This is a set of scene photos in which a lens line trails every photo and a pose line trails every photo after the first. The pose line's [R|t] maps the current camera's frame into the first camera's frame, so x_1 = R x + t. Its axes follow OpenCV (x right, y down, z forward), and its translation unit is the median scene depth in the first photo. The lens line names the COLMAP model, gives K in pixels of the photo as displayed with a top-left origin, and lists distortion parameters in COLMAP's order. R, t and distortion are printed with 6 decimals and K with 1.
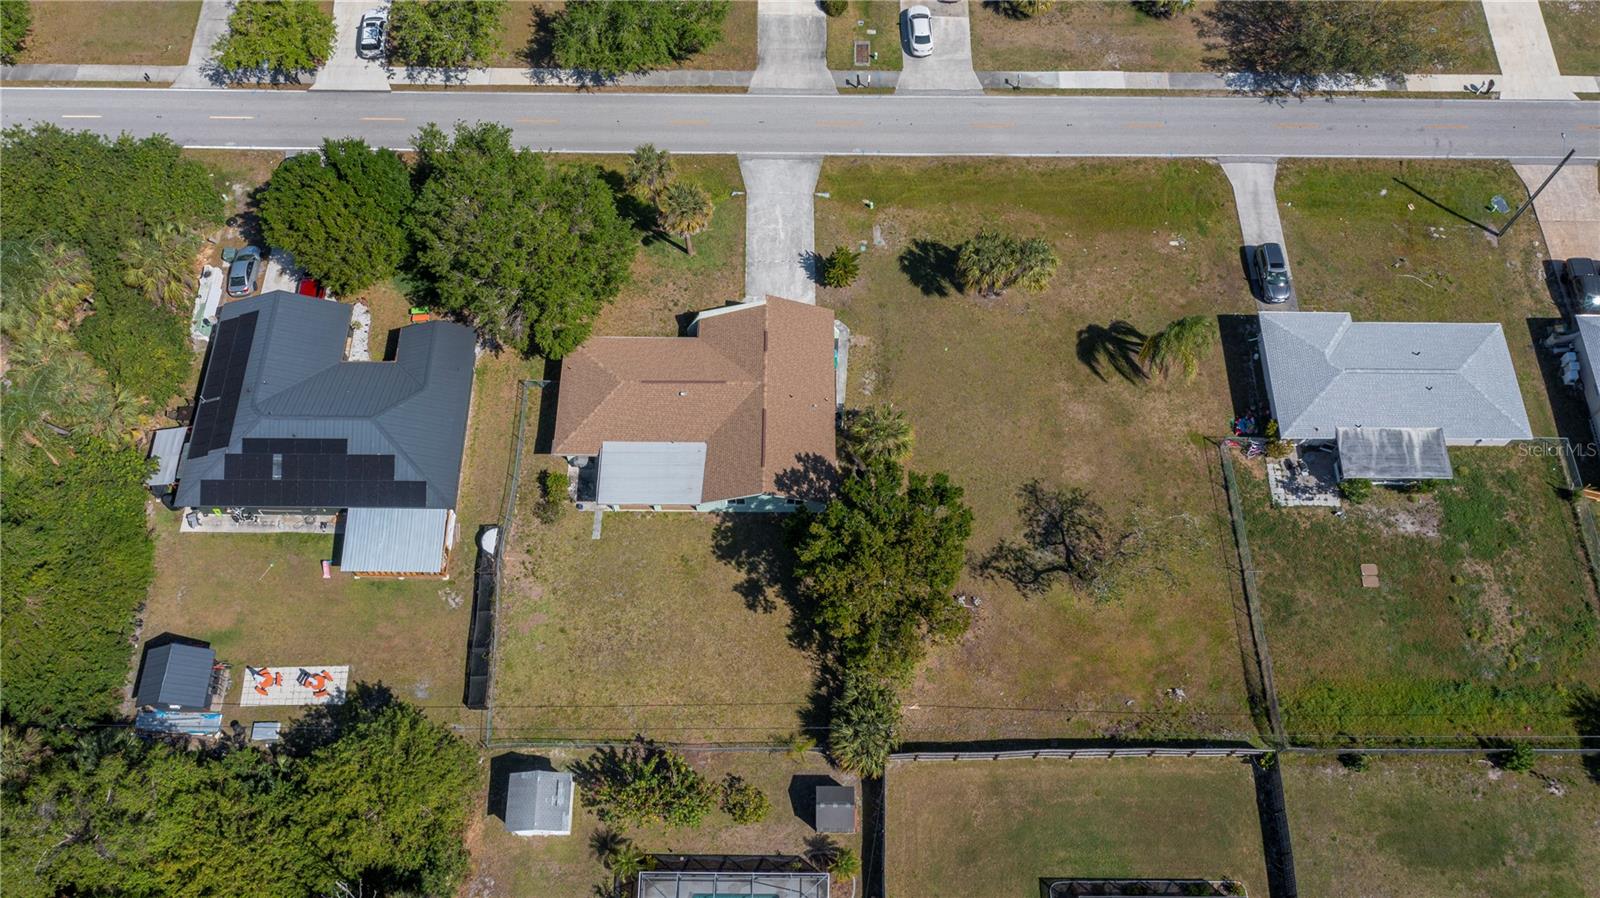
lens RADIAL K [[1218.9, 0, 800.0], [0, 1218.9, 449.0], [0, 0, 1]] dist [-0.013782, 0.000038]
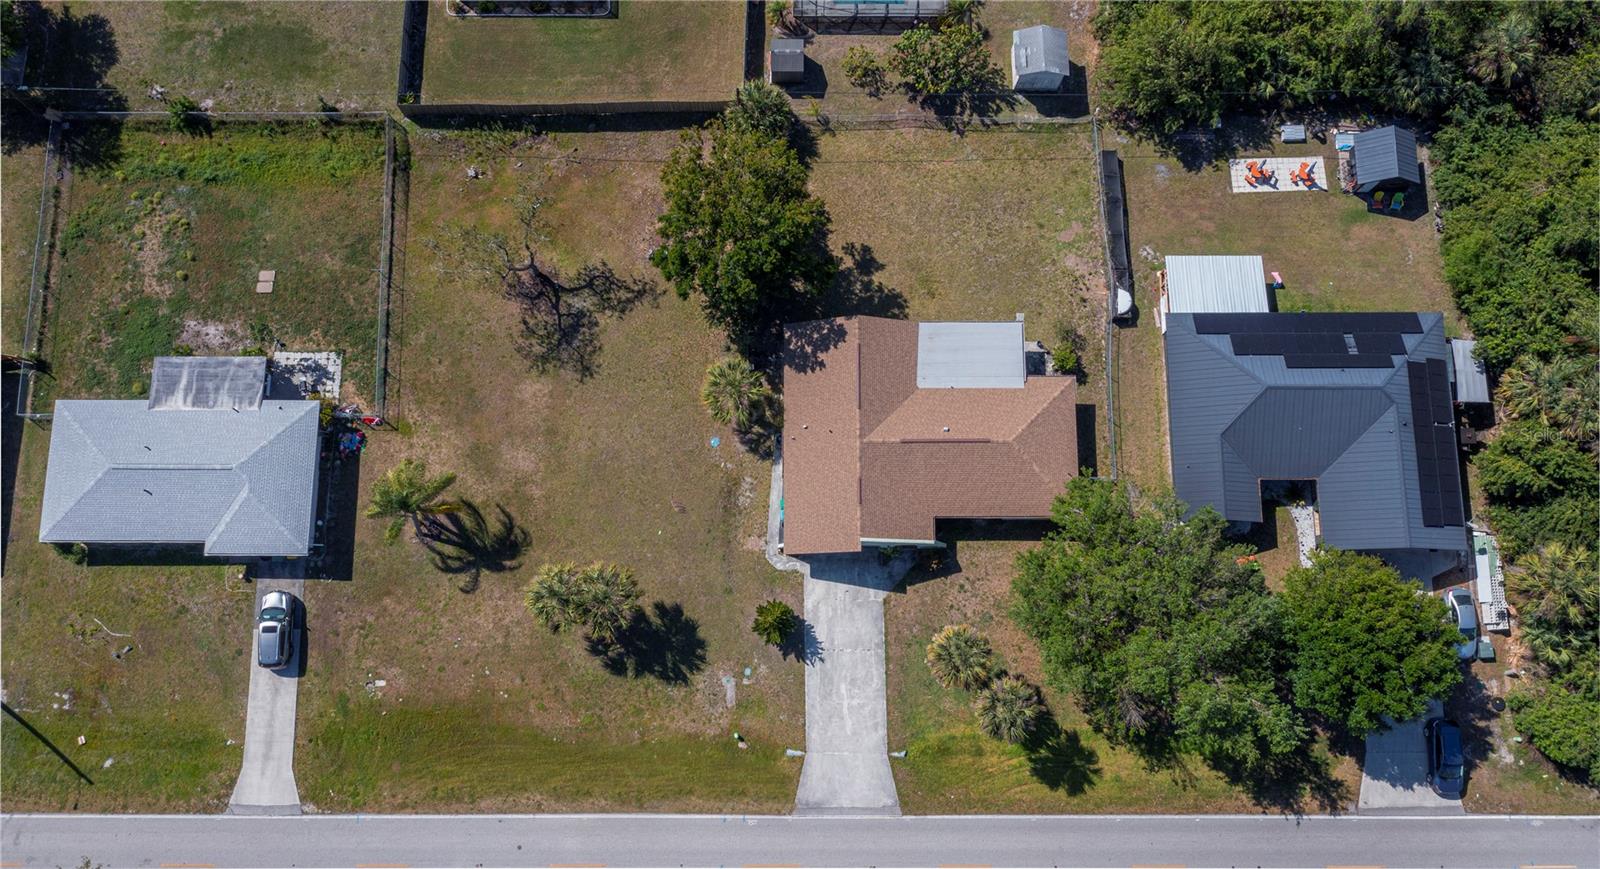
lens RADIAL K [[1224.0, 0, 800.0], [0, 1224.0, 434.5], [0, 0, 1]] dist [-0.004890, -0.002621]
pose [[-0.999970, 0.004249, -0.006503, 0.022950], [-0.007293, -0.801740, 0.597629, -0.611413], [-0.002675, 0.597658, 0.801747, 0.240840]]
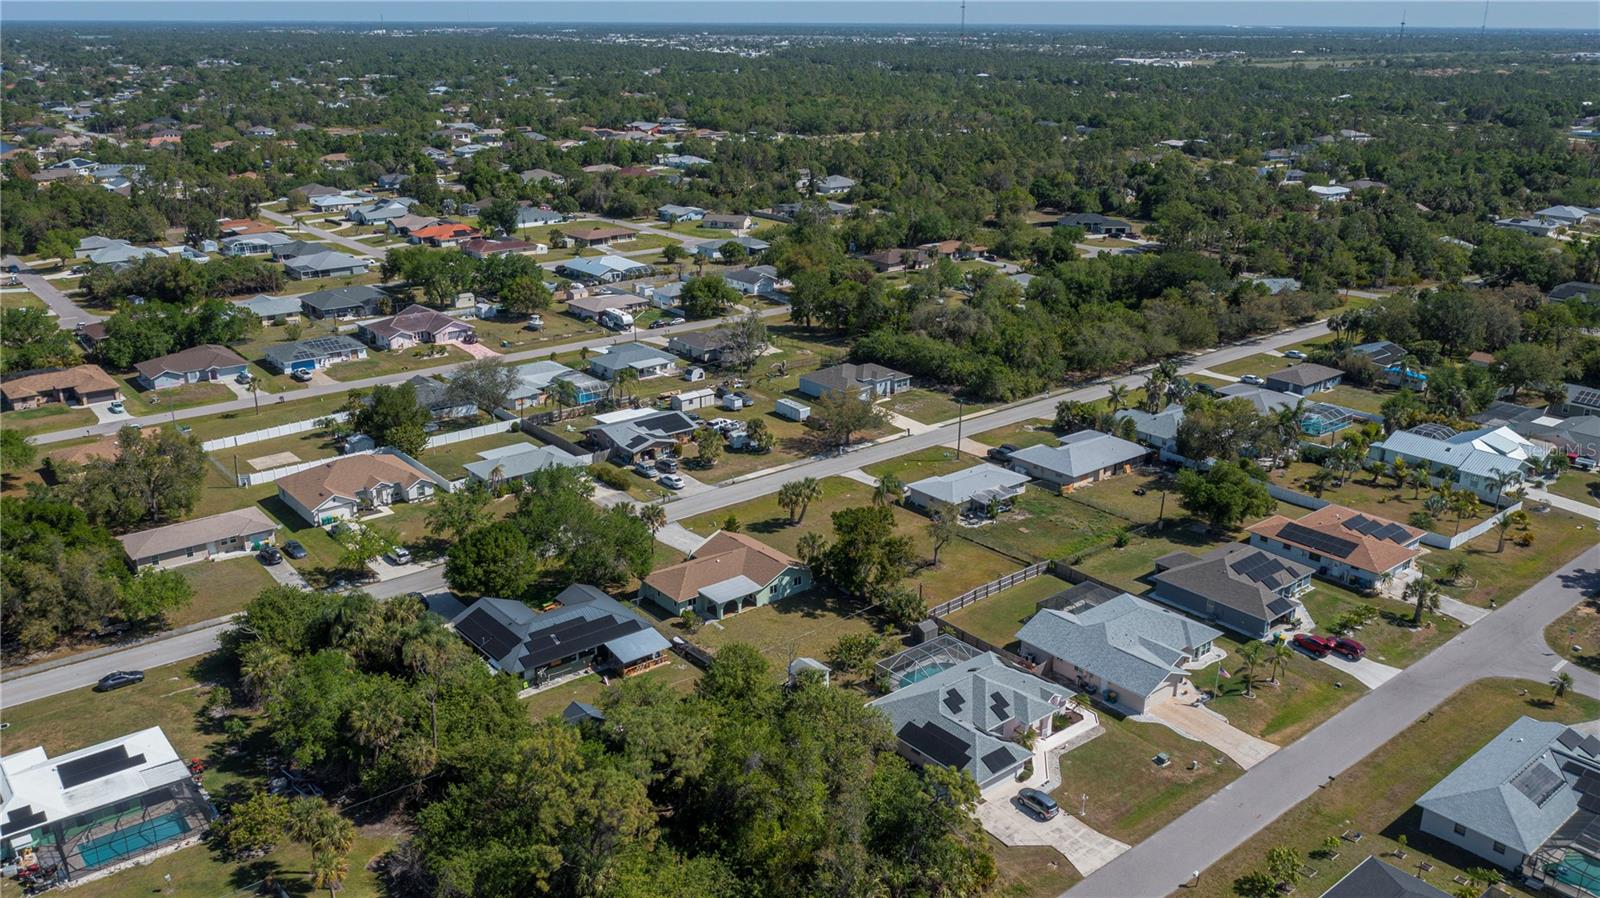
lens RADIAL K [[1218.9, 0, 800.0], [0, 1218.9, 449.0], [0, 0, 1]] dist [-0.013782, 0.000038]
pose [[0.768252, -0.210991, 0.604377, -1.091286], [0.576254, 0.639105, -0.509388, 0.869179], [-0.278784, 0.739613, 0.612578, -0.308347]]
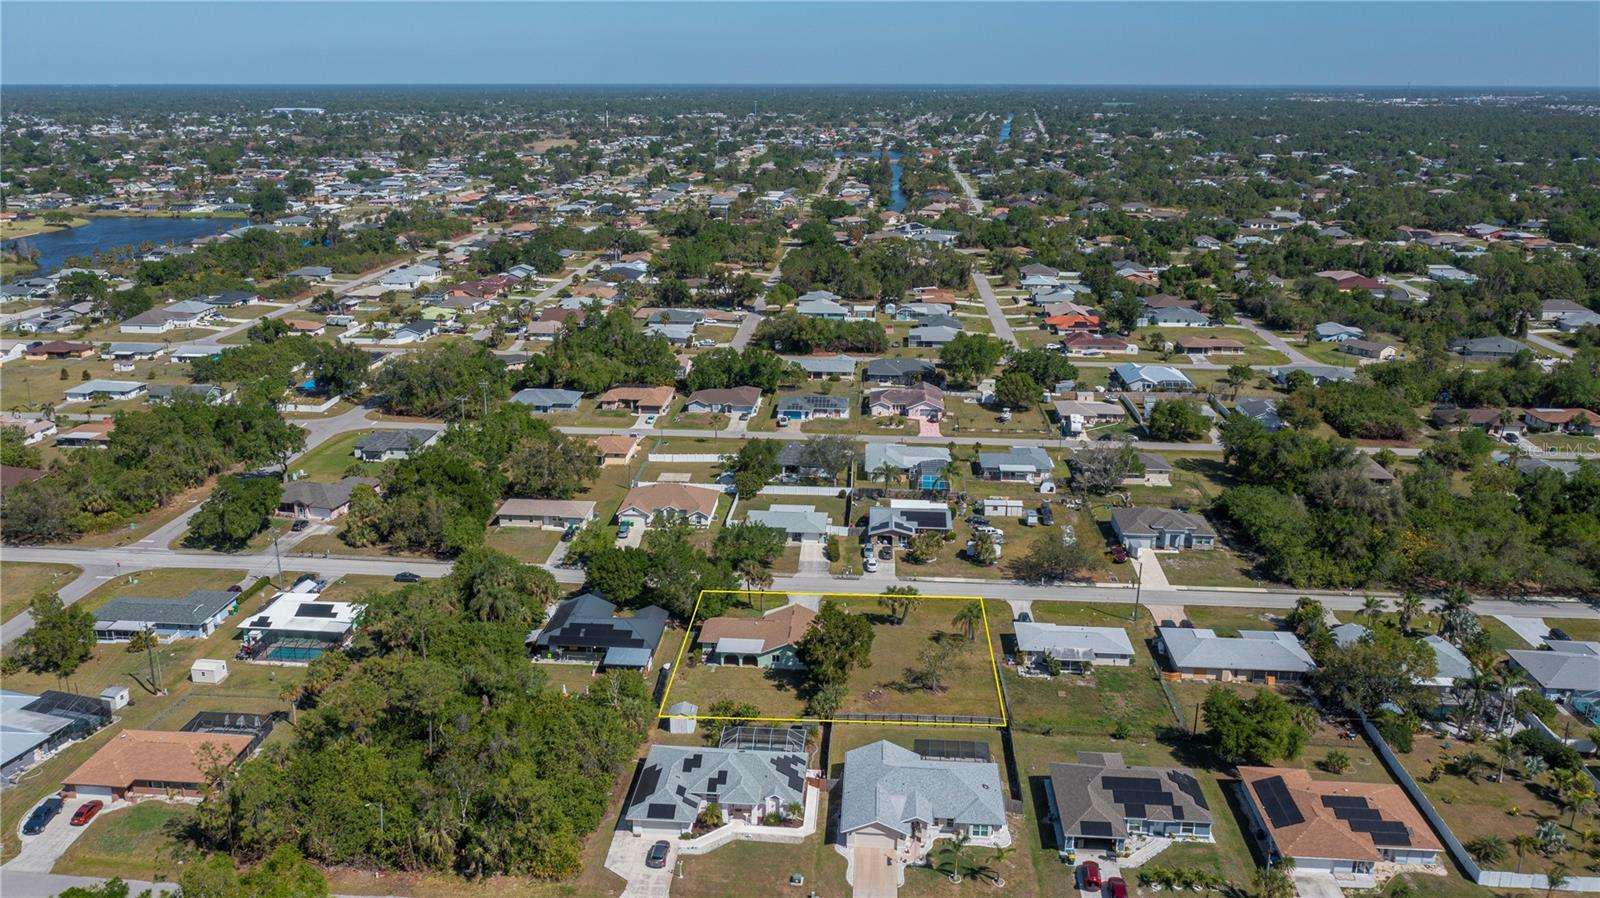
lens RADIAL K [[1218.9, 0, 800.0], [0, 1218.9, 449.0], [0, 0, 1]] dist [-0.013782, 0.000038]
pose [[0.997960, 0.019332, -0.060853, 0.122018], [-0.058050, 0.671591, -0.738644, 1.440485], [0.026588, 0.740670, 0.671343, -0.804013]]
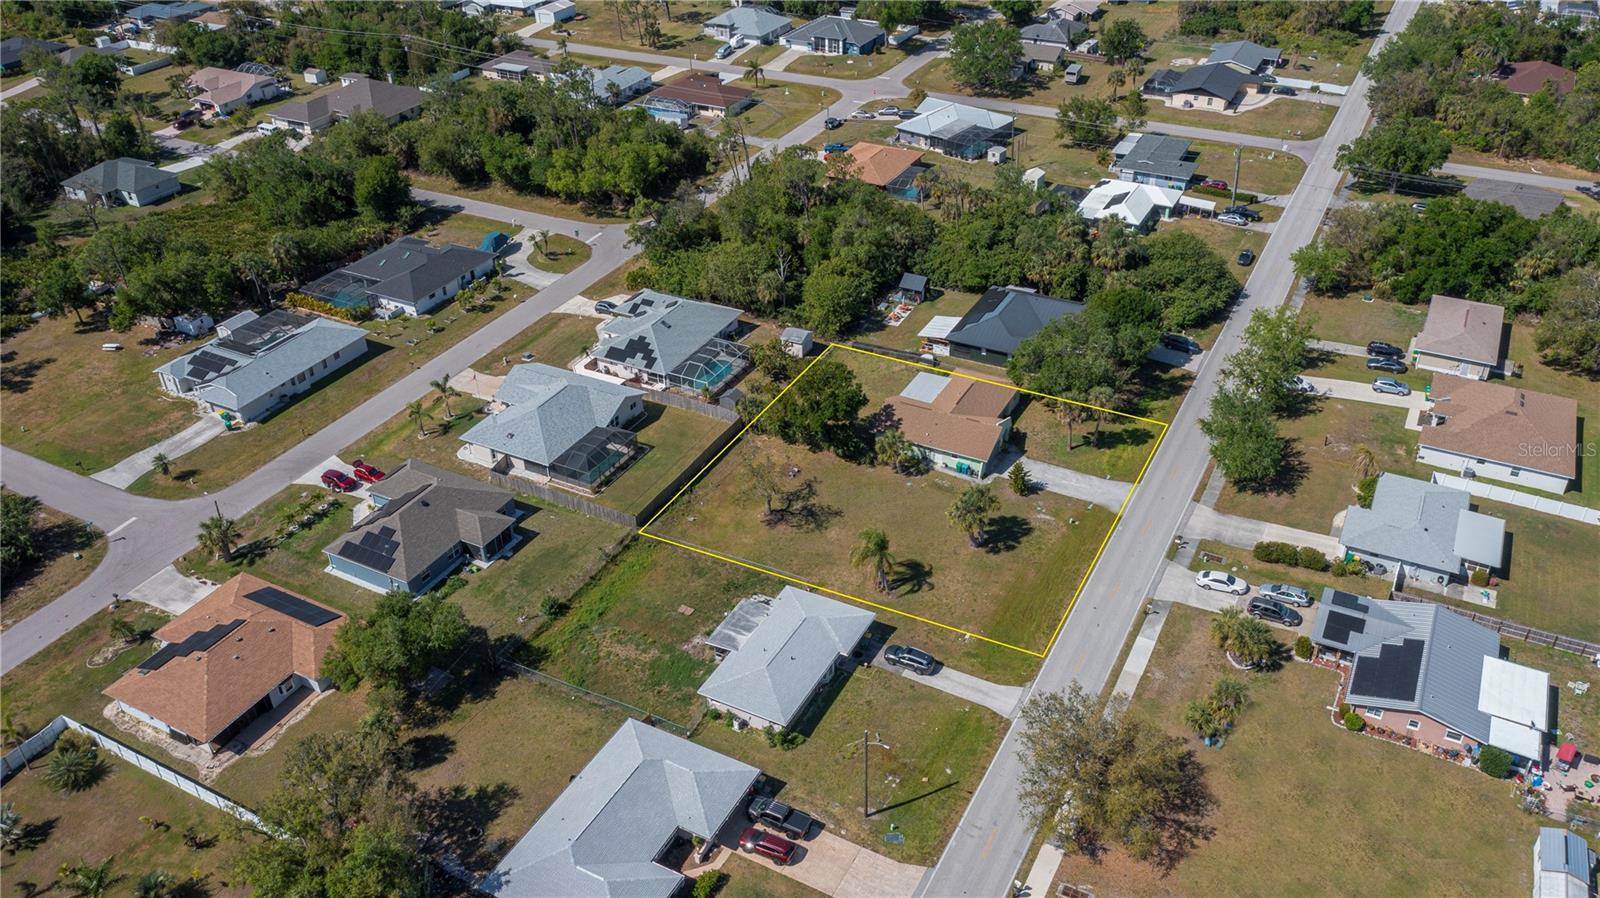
lens RADIAL K [[1218.9, 0, 800.0], [0, 1218.9, 449.0], [0, 0, 1]] dist [-0.013782, 0.000038]
pose [[-0.466966, 0.492568, -0.734384, 1.409647], [-0.787376, 0.146380, 0.598842, -0.946569], [0.402469, 0.857875, 0.319482, 0.383604]]
